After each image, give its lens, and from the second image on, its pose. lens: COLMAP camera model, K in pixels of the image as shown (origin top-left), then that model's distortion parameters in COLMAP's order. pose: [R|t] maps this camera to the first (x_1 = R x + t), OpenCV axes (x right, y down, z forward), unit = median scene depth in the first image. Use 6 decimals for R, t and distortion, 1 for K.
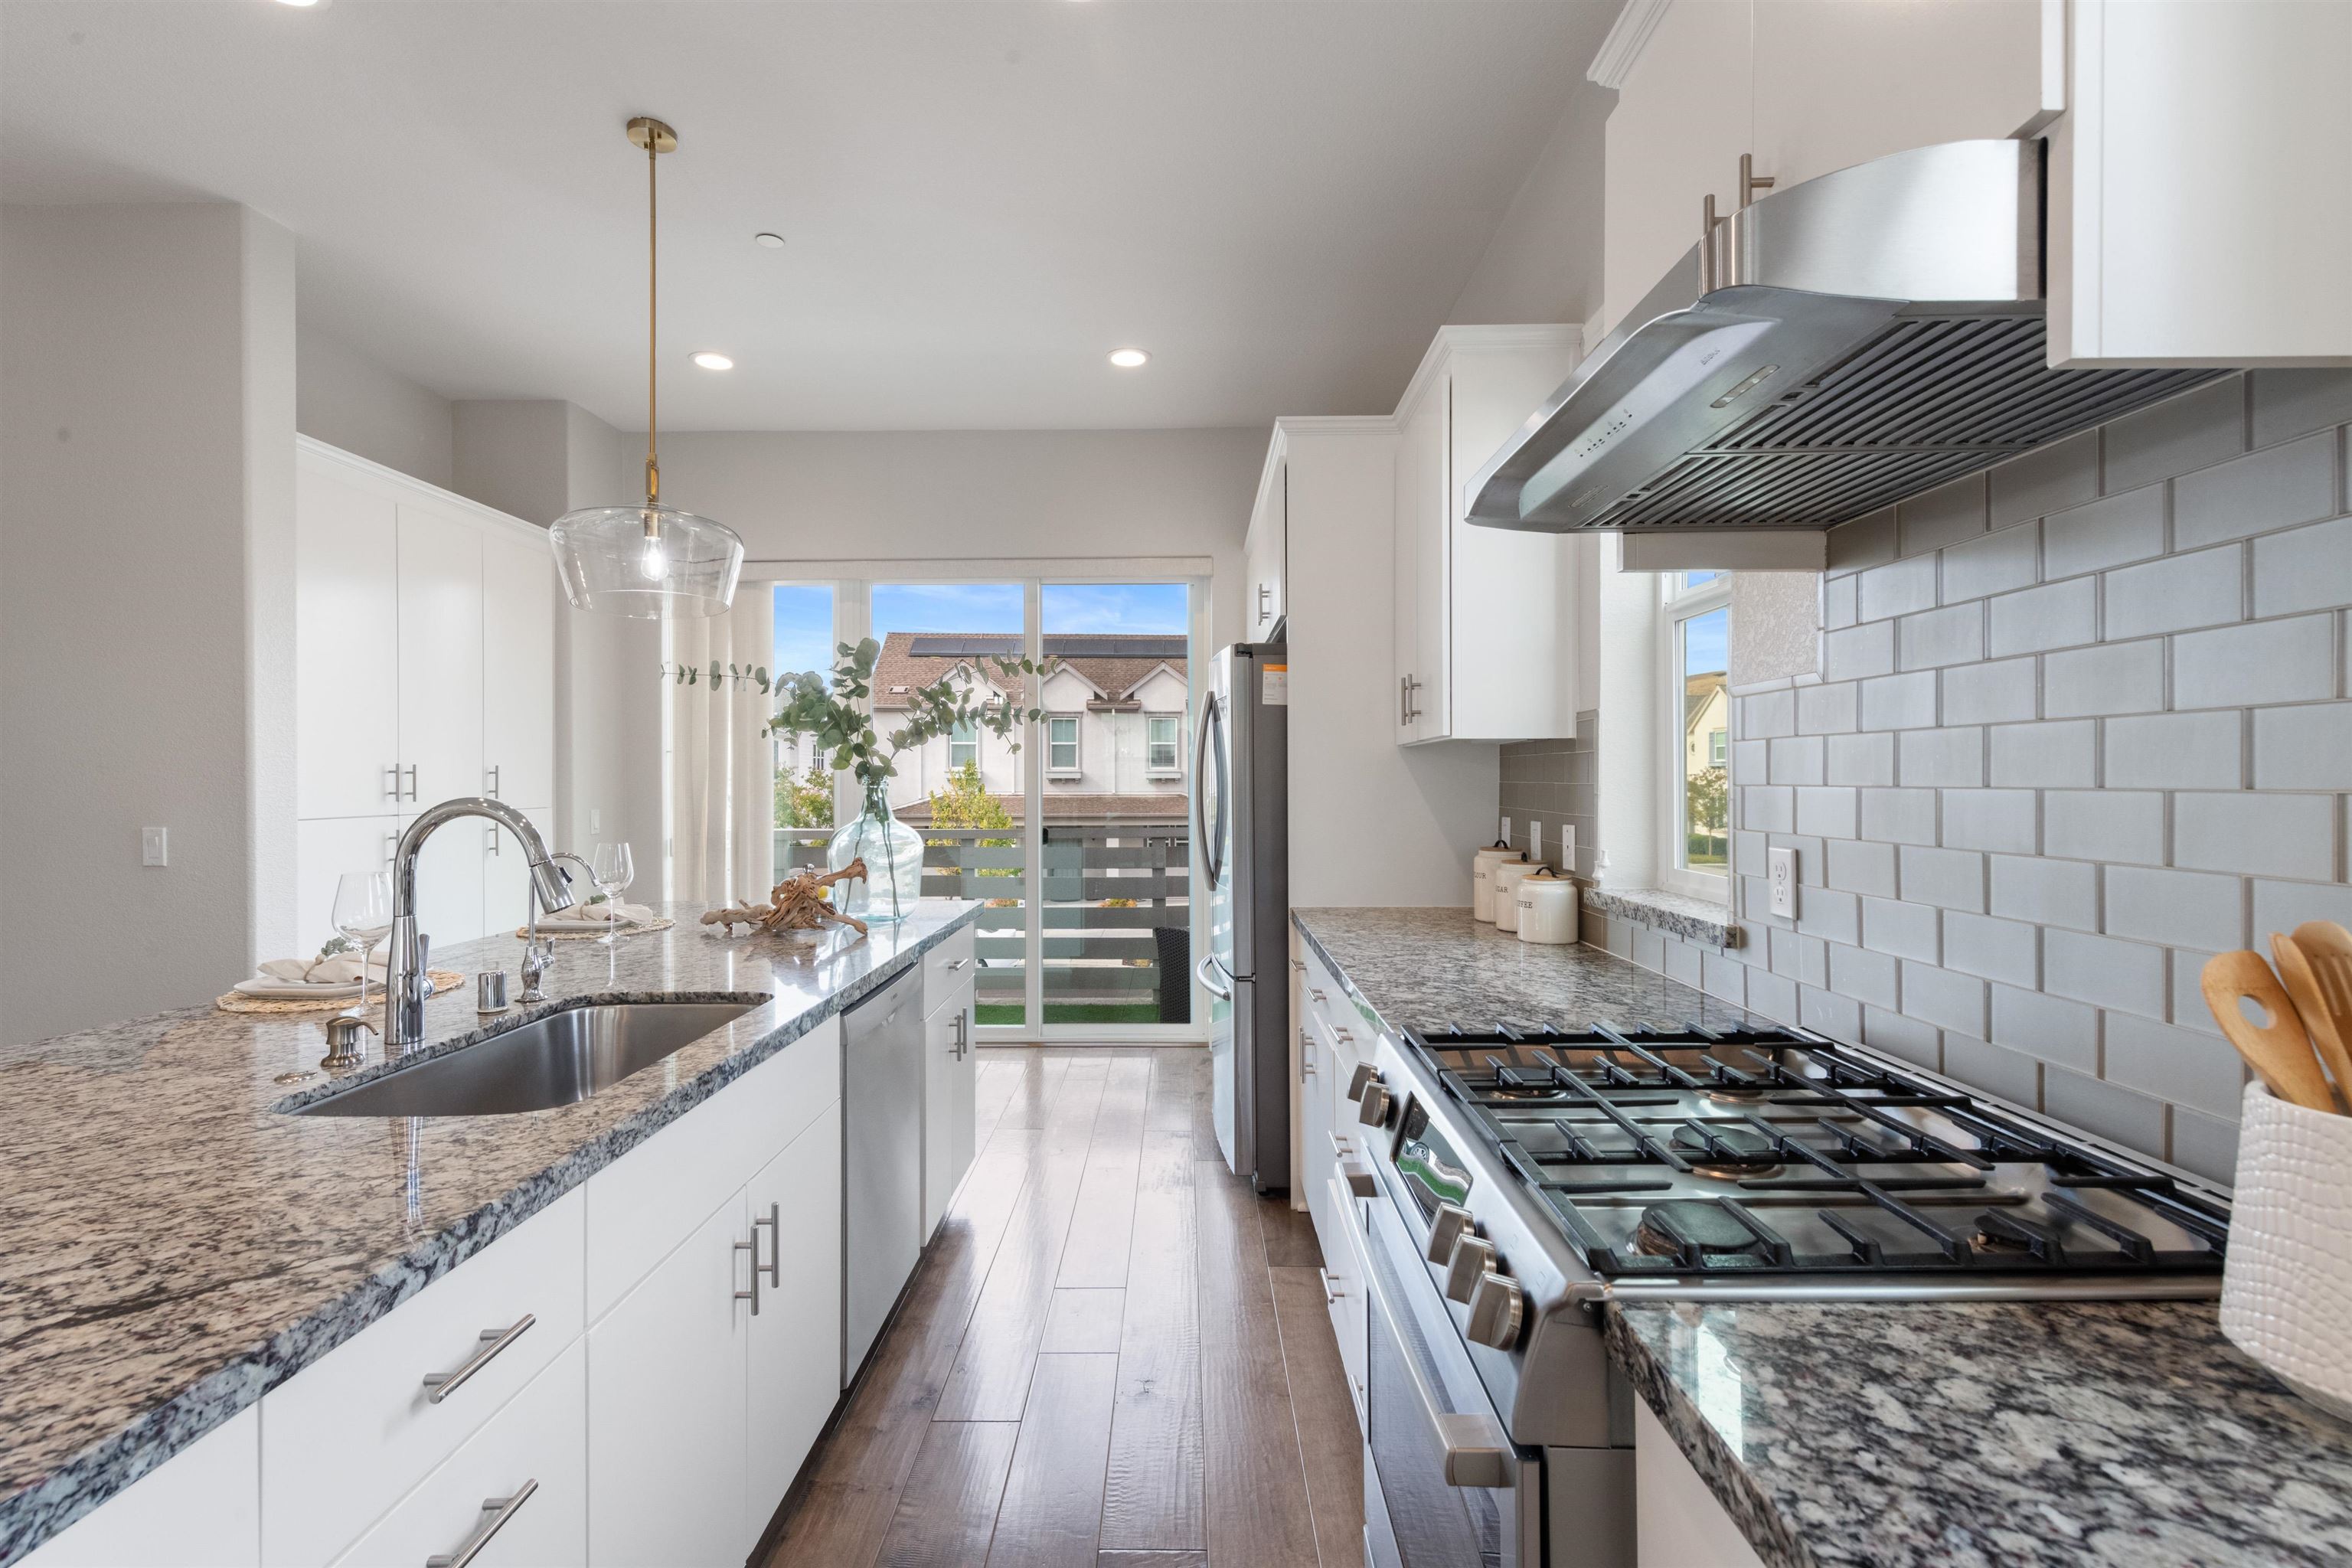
lens RADIAL K [[1035.7, 0, 1171.1], [0, 1035.7, 777.2], [0, 0, 1]] dist [0.000163, -0.000230]
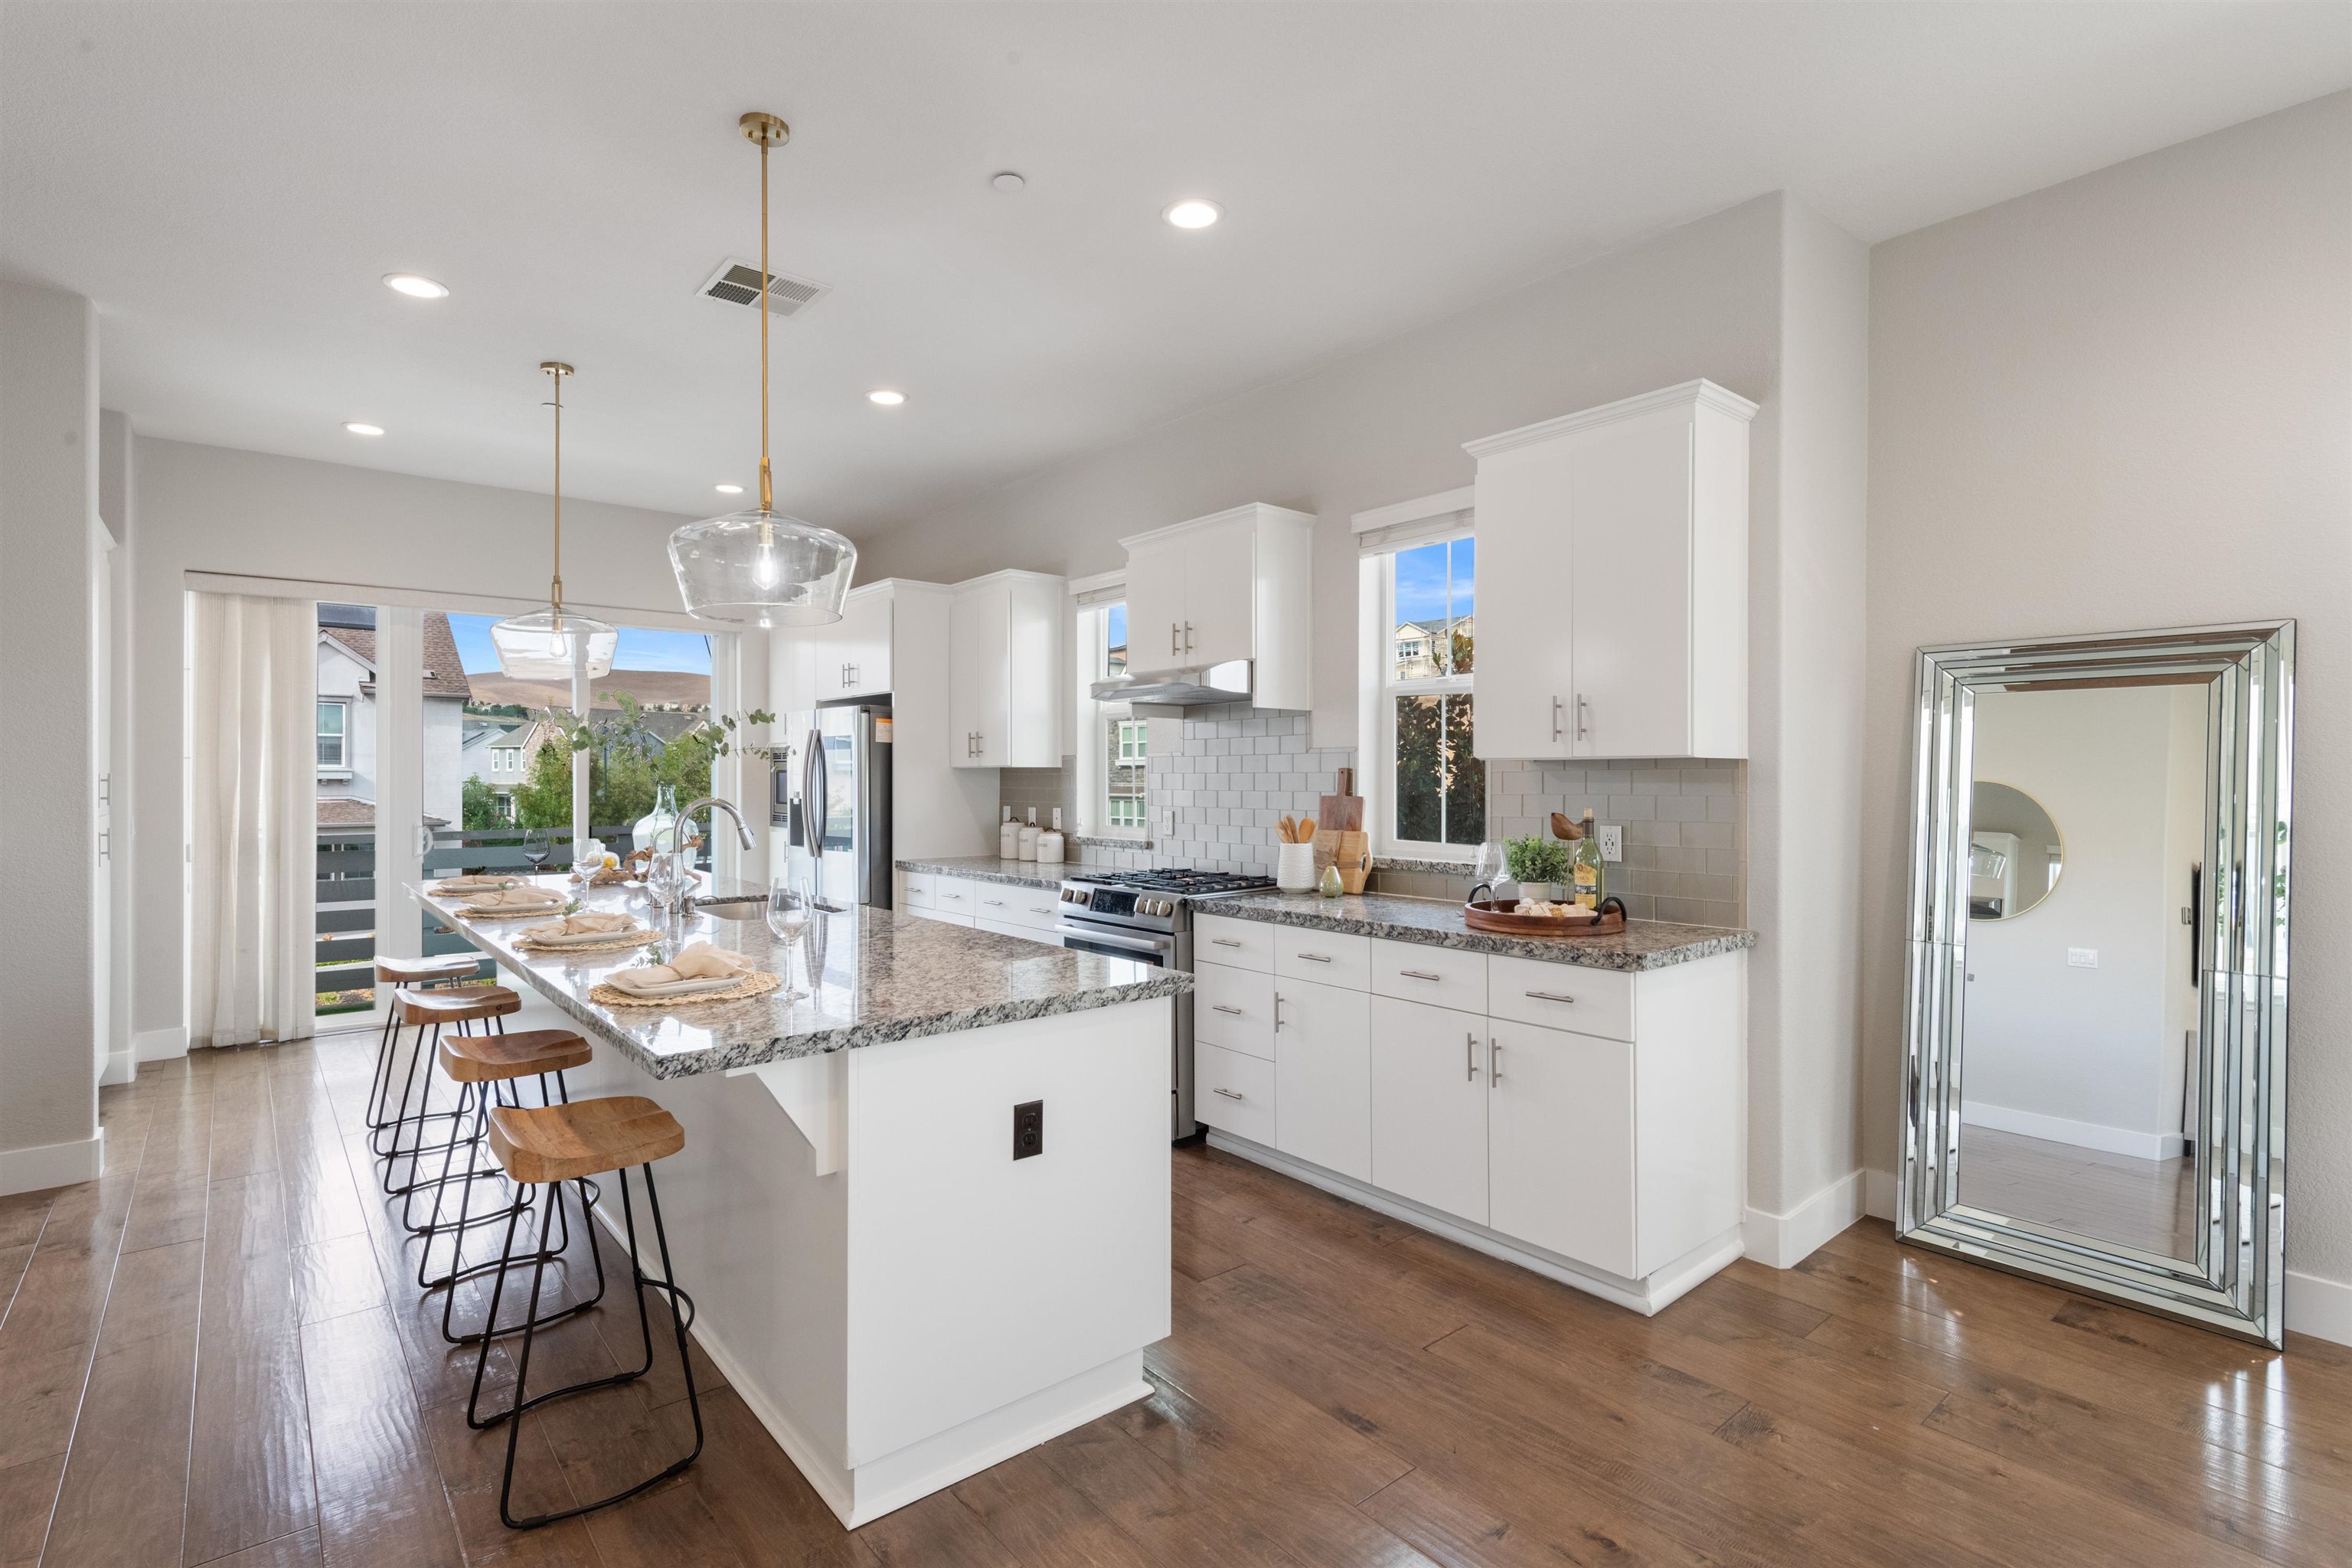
lens RADIAL K [[1126.4, 0, 1175.8], [0, 1126.4, 787.0], [0, 0, 1]] dist [0.000132, -0.000155]
pose [[0.758122, -0.003468, 0.652103, -0.943994], [-0.002586, 0.999962, 0.008325, -0.016741], [-0.652107, -0.007998, 0.758084, -0.914983]]
